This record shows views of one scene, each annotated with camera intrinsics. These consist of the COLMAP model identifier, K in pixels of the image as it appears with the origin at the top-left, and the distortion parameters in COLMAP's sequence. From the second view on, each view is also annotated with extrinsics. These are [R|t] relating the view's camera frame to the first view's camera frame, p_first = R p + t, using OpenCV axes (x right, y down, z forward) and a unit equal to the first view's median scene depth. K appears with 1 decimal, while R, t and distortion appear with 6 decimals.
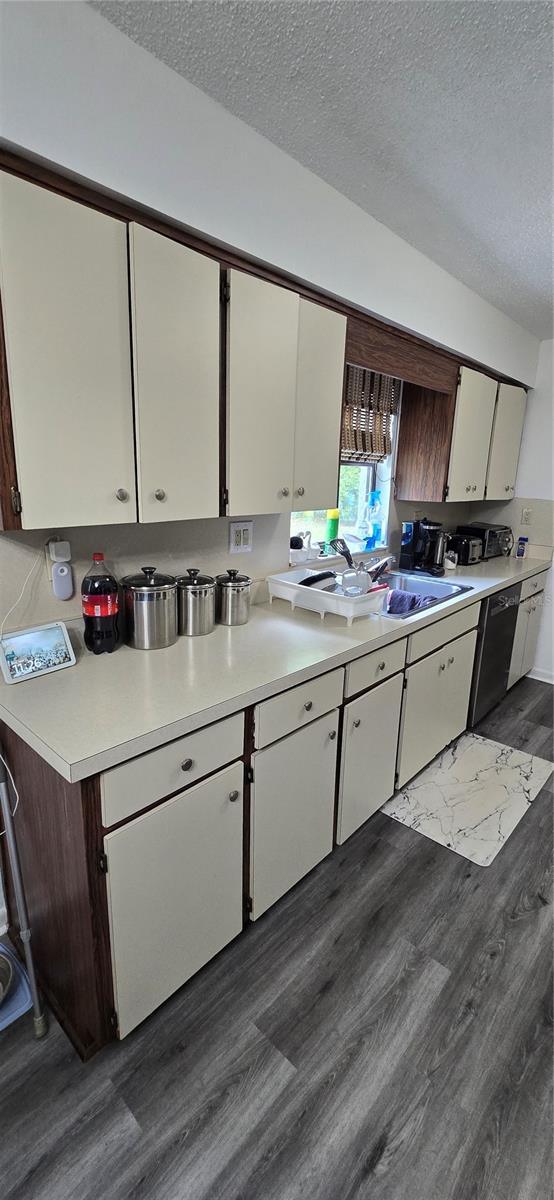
lens RADIAL K [[496.4, 0, 269.9], [0, 496.4, 586.7], [0, 0, 1]] dist [0.002991, 0.000469]
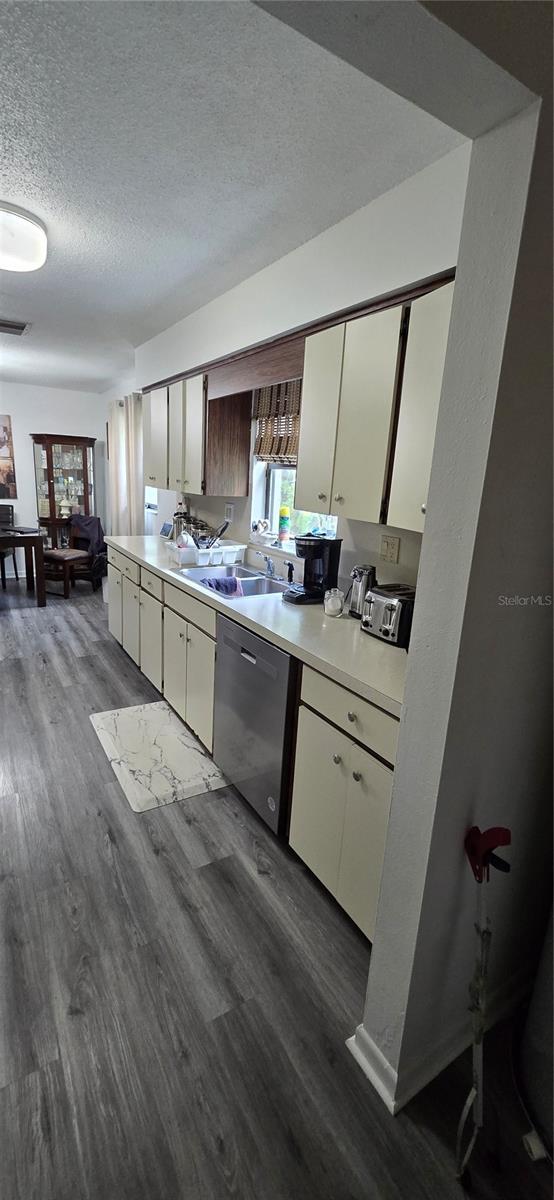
lens RADIAL K [[484.7, 0, 290.5], [0, 484.7, 607.1], [0, 0, 1]] dist [-0.017016, 0.000082]
pose [[-0.245203, 0.224705, -0.943071, 1.542686], [-0.278204, 0.915546, 0.290480, -0.351243], [0.928697, 0.333592, -0.161981, 1.614986]]
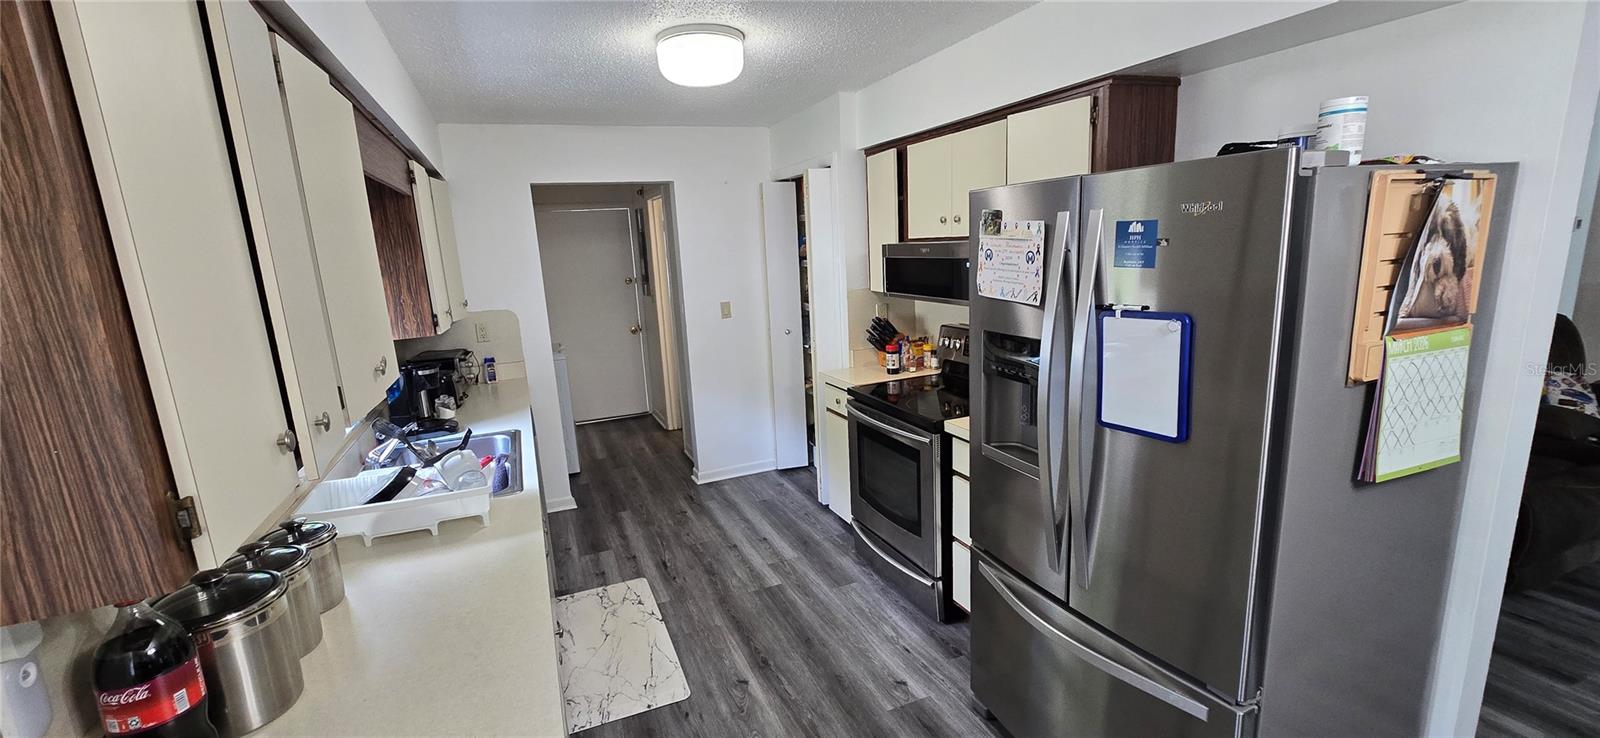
lens RADIAL K [[661.8, 0, 783.4], [0, 661.8, 378.2], [0, 0, 1]] dist [0.002991, 0.000469]
pose [[0.427726, -0.234932, 0.872845, -0.431668], [0.271575, 0.954421, 0.123807, -0.123642], [-0.862147, 0.184087, 0.472032, 0.119085]]
